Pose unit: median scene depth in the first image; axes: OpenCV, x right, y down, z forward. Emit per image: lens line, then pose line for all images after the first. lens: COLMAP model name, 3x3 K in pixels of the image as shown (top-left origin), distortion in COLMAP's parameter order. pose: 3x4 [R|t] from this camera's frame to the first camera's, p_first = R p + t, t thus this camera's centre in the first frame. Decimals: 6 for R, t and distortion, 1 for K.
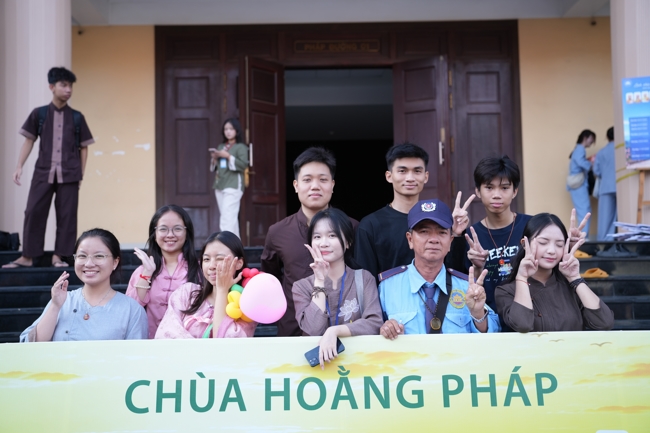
lens RADIAL K [[720.2, 0, 325.7], [0, 720.2, 210.7], [0, 0, 1]] dist [0.063638, 0.000000]
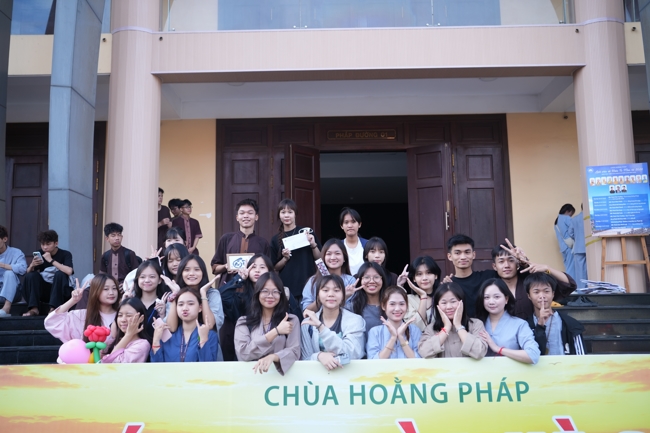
lens RADIAL K [[664.2, 0, 331.6], [0, 664.2, 212.3], [0, 0, 1]] dist [0.005288, 0.000000]
pose [[0.999981, -0.000966, -0.006076, -0.030745], [0.000532, 0.997478, -0.070969, -0.013192], [0.006129, 0.070965, 0.997460, -0.138578]]
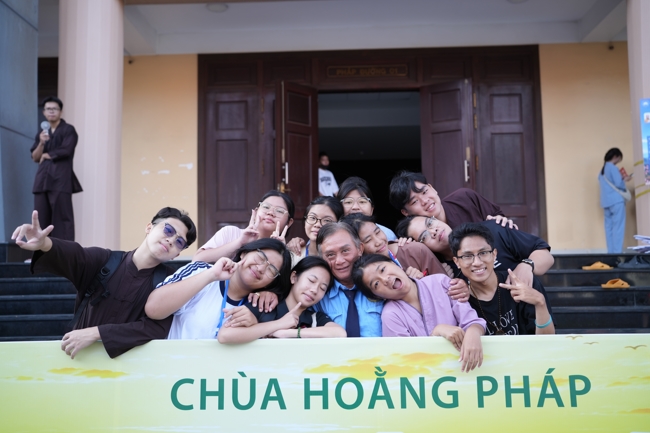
lens RADIAL K [[673.9, 0, 328.1], [0, 673.9, 220.3], [0, 0, 1]] dist [0.023624, 0.000000]
pose [[0.999222, -0.000567, -0.039435, -0.003065], [0.000062, 0.999918, -0.012801, 0.004921], [0.039439, 0.012789, 0.999140, 0.009068]]
